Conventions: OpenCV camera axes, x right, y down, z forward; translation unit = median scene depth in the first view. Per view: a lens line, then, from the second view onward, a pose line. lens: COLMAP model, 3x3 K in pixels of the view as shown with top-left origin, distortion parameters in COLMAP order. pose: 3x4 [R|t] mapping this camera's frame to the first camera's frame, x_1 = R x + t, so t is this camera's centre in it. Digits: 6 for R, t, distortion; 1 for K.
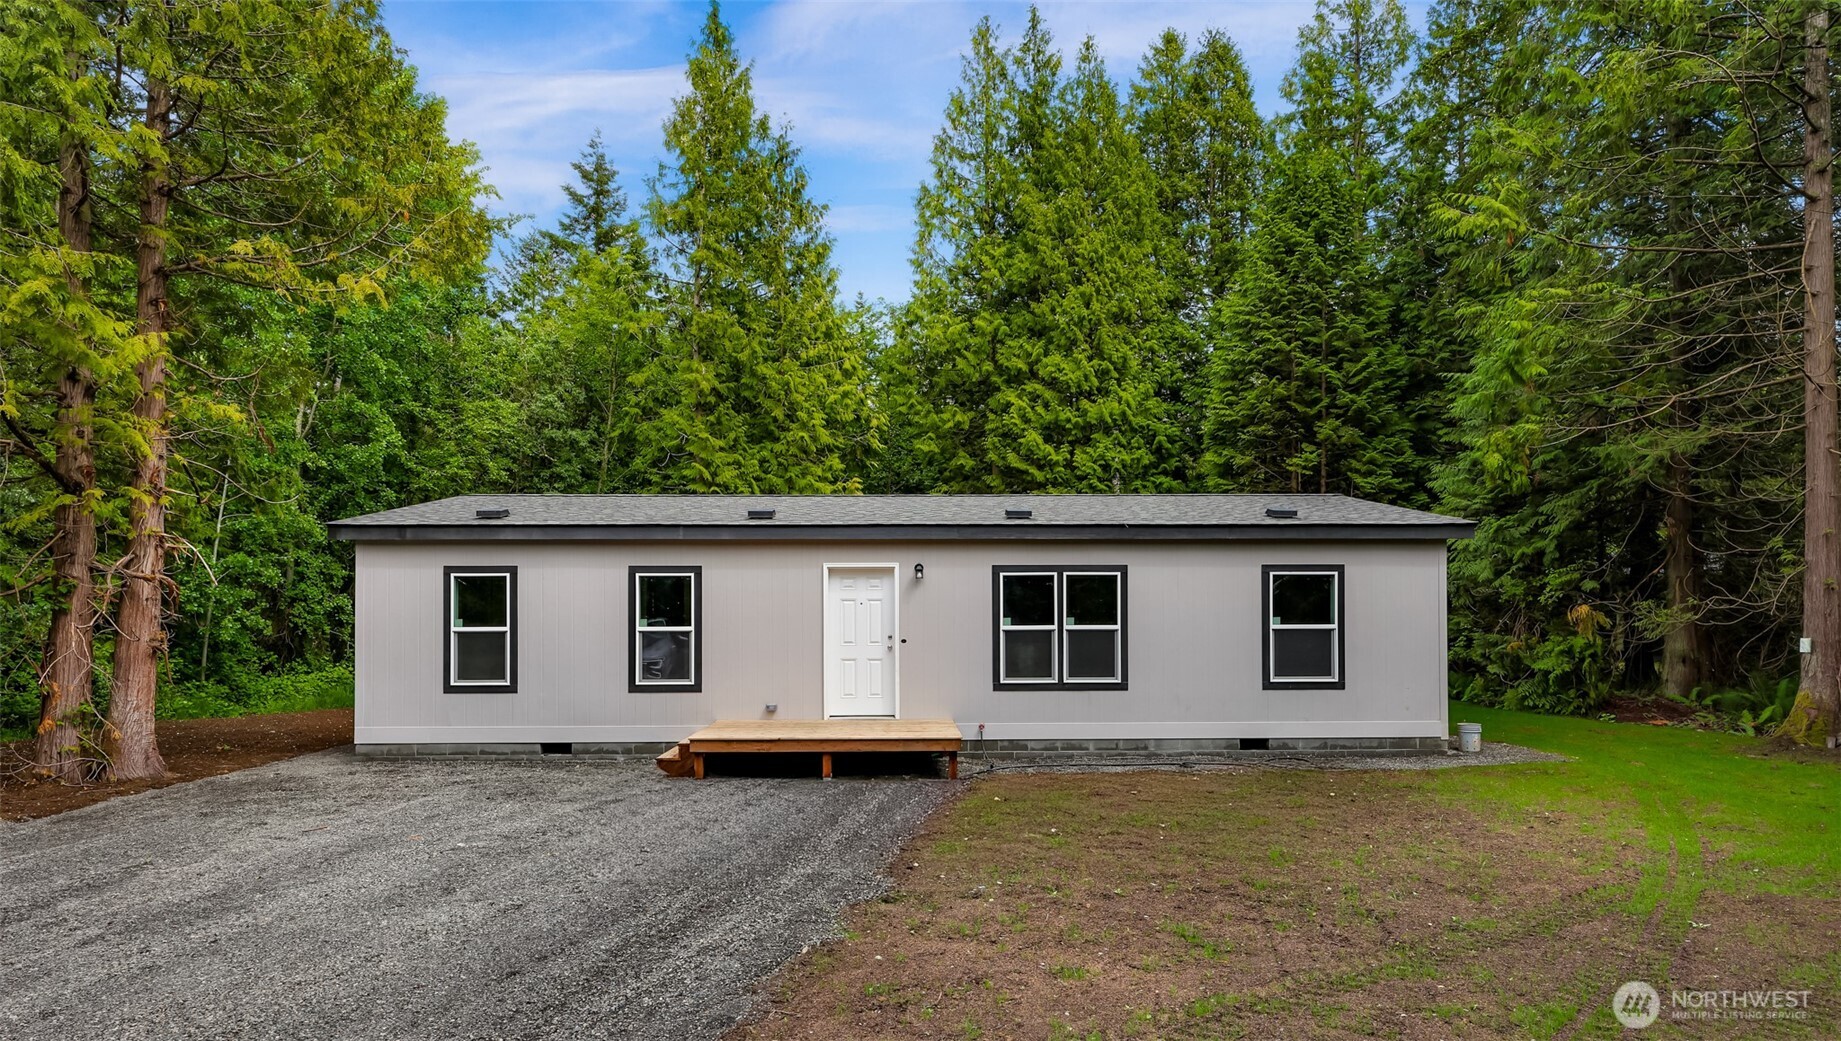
lens RADIAL K [[1043.4, 0, 939.5], [0, 1043.4, 616.4], [0, 0, 1]] dist [0.000008, -0.001722]
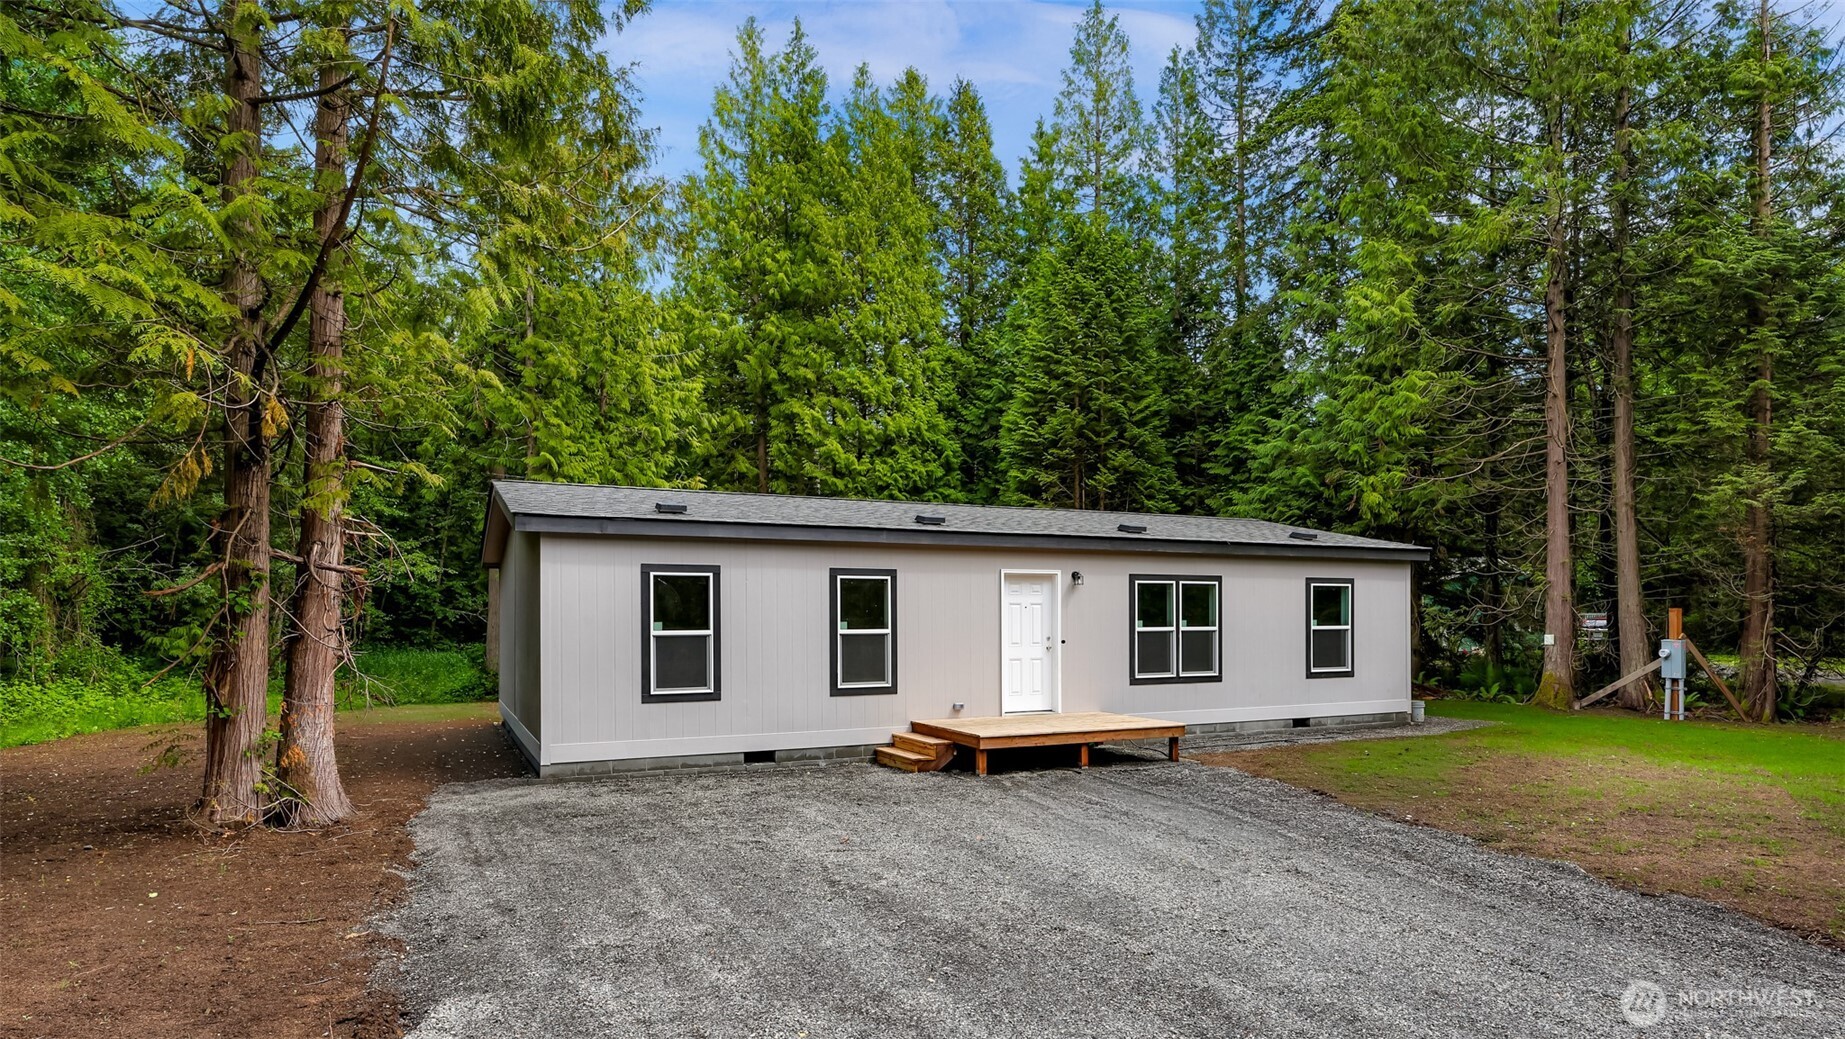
lens RADIAL K [[1045.7, 0, 941.5], [0, 1045.7, 615.6], [0, 0, 1]] dist [0.000008, -0.001722]
pose [[0.908850, 0.001183, 0.417120, -0.599055], [0.000363, 0.999993, -0.003627, 0.000150], [-0.417122, 0.003448, 0.908844, 0.055361]]
